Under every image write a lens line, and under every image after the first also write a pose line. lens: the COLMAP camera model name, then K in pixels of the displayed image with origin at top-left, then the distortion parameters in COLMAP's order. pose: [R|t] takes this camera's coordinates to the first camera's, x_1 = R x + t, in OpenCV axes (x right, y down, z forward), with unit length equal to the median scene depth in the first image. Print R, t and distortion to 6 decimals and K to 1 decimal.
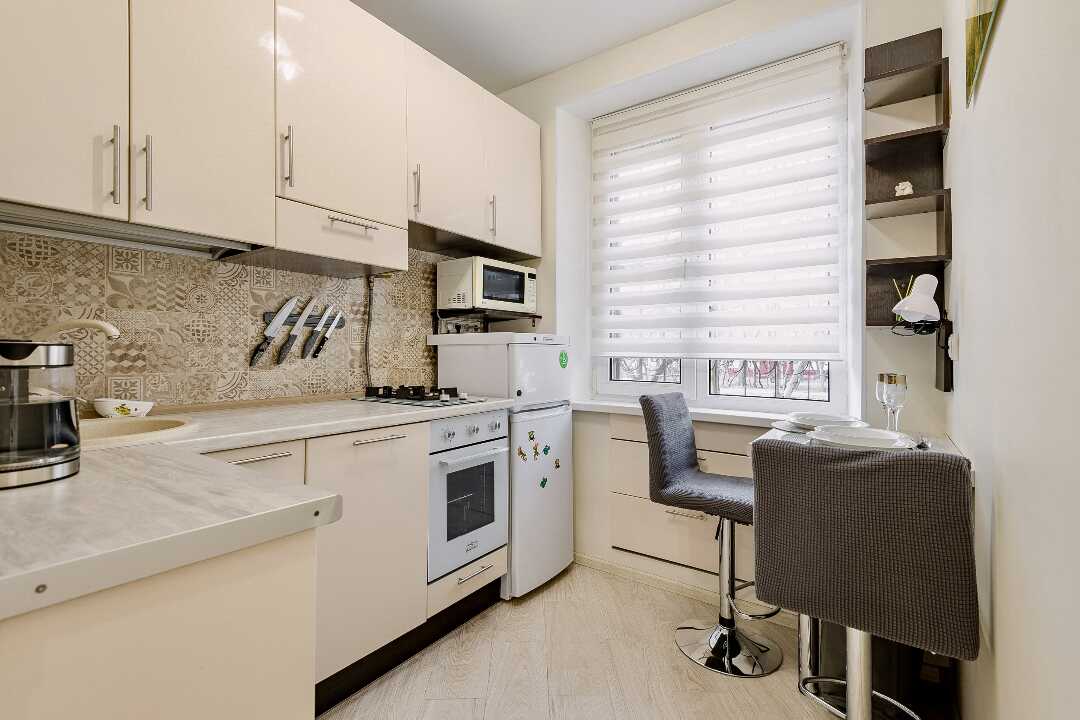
lens RADIAL K [[490.2, 0, 540.0], [0, 490.2, 358.0], [0, 0, 1]] dist [0.012822, -0.003838]
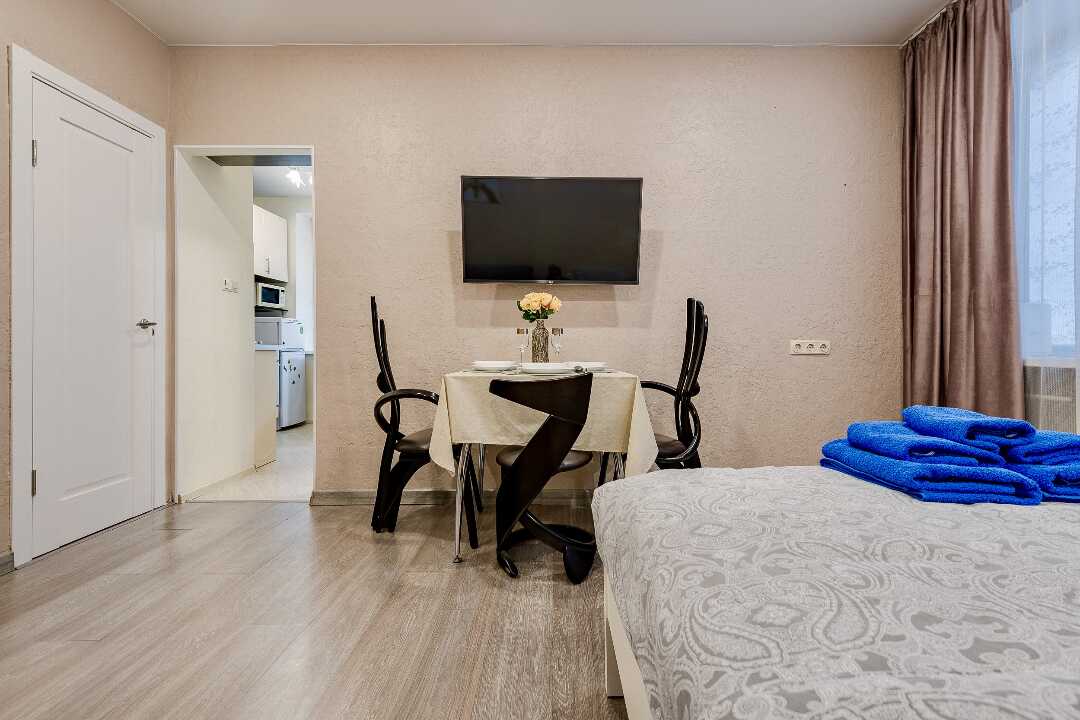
lens RADIAL K [[490.2, 0, 558.6], [0, 490.2, 348.8], [0, 0, 1]] dist [0.012822, -0.003838]
pose [[0.809255, 0.001698, 0.587455, -0.334311], [-0.004920, 0.999980, 0.003888, 0.075507], [-0.587437, -0.006036, 0.809247, -1.571305]]
